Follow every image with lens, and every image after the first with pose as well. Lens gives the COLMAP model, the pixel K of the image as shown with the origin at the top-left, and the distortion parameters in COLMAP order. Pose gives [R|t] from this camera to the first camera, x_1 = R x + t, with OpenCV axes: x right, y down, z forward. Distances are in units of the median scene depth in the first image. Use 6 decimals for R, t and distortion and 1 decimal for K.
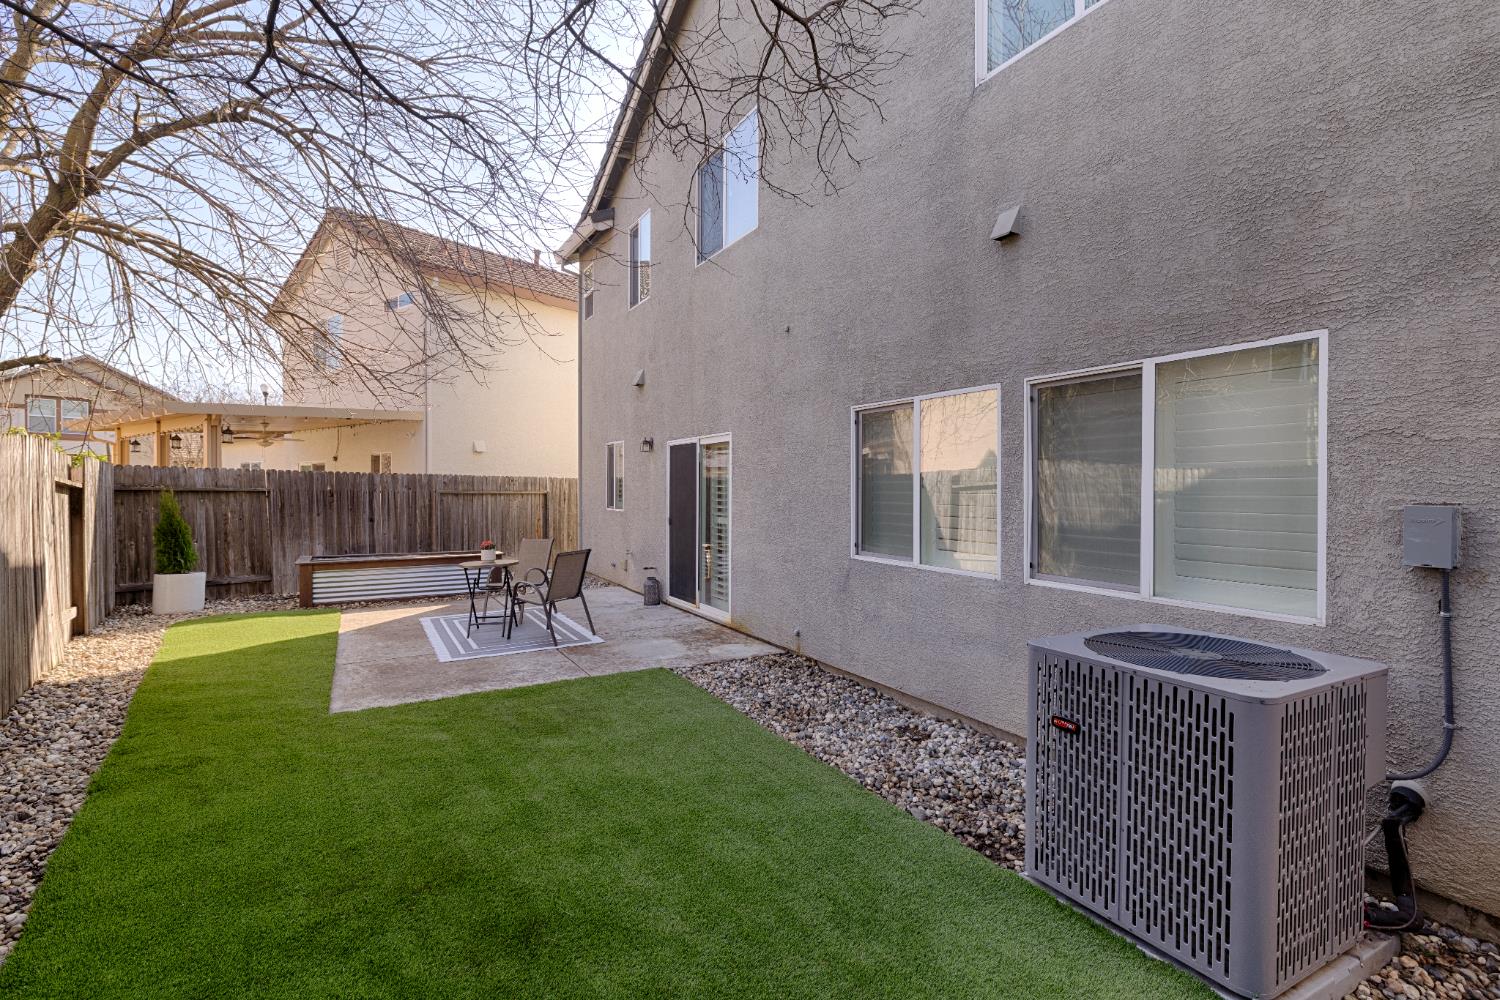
lens RADIAL K [[719.9, 0, 751.6], [0, 719.9, 499.6], [0, 0, 1]] dist [-0.001253, 0.000234]
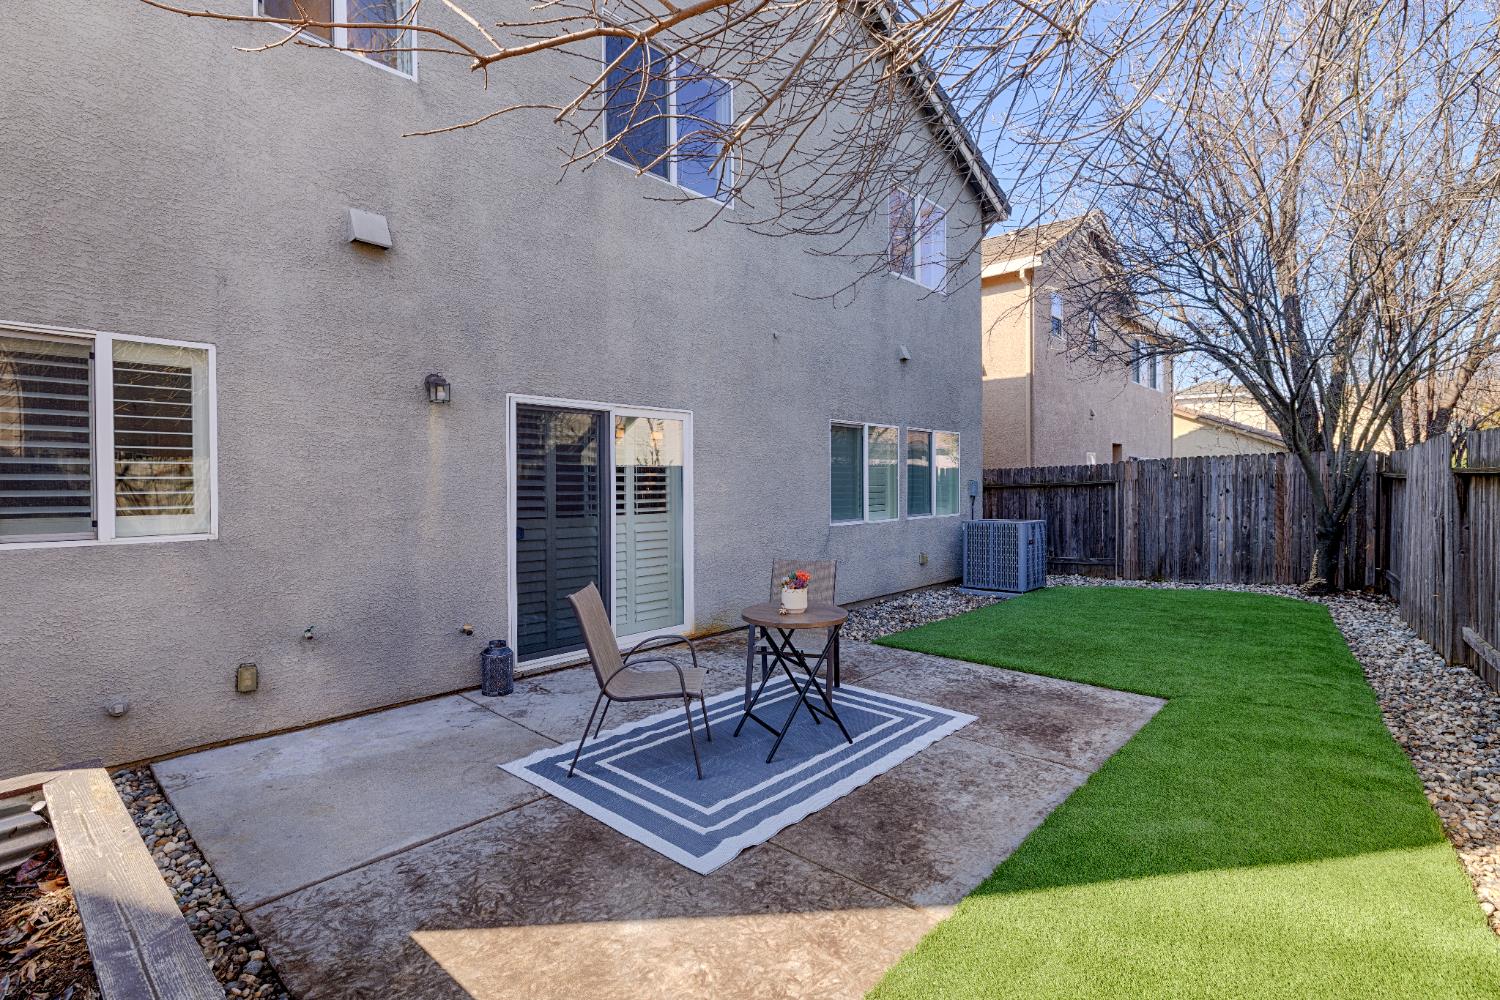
lens RADIAL K [[719.9, 0, 753.9], [0, 719.9, 495.4], [0, 0, 1]] dist [-0.001253, 0.000234]
pose [[-0.332845, -0.017939, 0.942811, -0.637353], [0.018894, 0.999491, 0.025687, -0.010580], [-0.942792, 0.026364, -0.332337, 0.895225]]
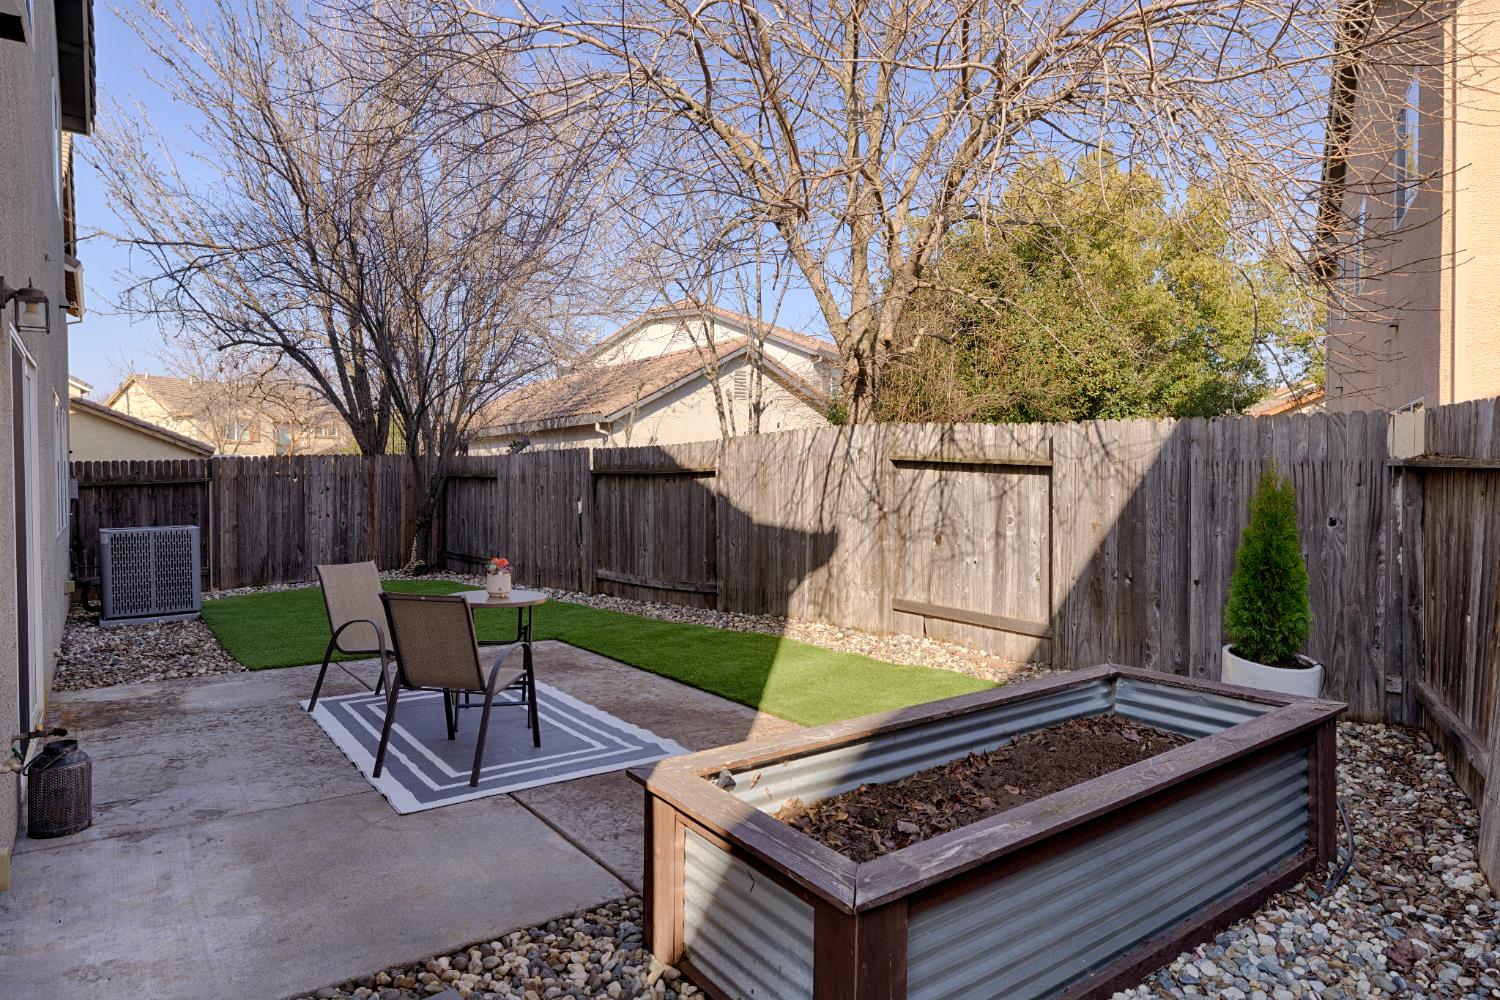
lens RADIAL K [[876.6, 0, 753.8], [0, 876.6, 499.4], [0, 0, 1]] dist [-0.004253, -0.001327]
pose [[-0.991113, 0.008328, -0.132762, -0.353443], [0.002789, 0.999120, 0.041849, -0.014665], [0.132993, 0.041107, -0.990264, 1.279613]]
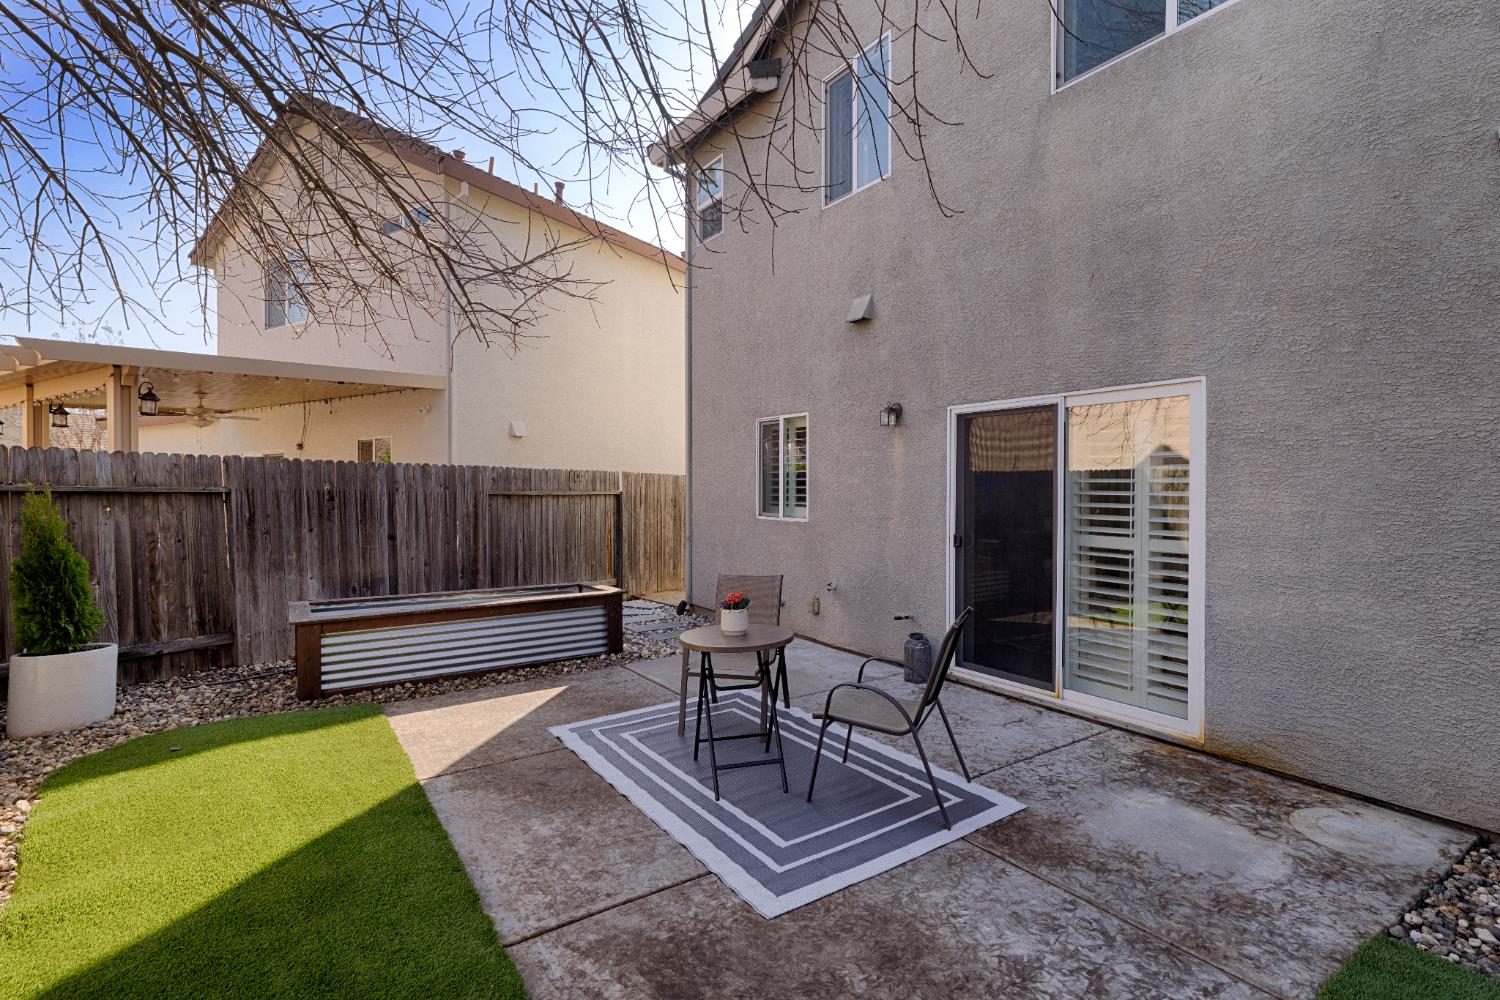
lens RADIAL K [[719.9, 0, 752.7], [0, 719.9, 498.0], [0, 0, 1]] dist [-0.001253, 0.000234]
pose [[0.996052, -0.003782, 0.088694, -0.294901], [0.003878, 0.999992, -0.000905, -0.004943], [-0.088690, 0.001246, 0.996059, 0.373870]]
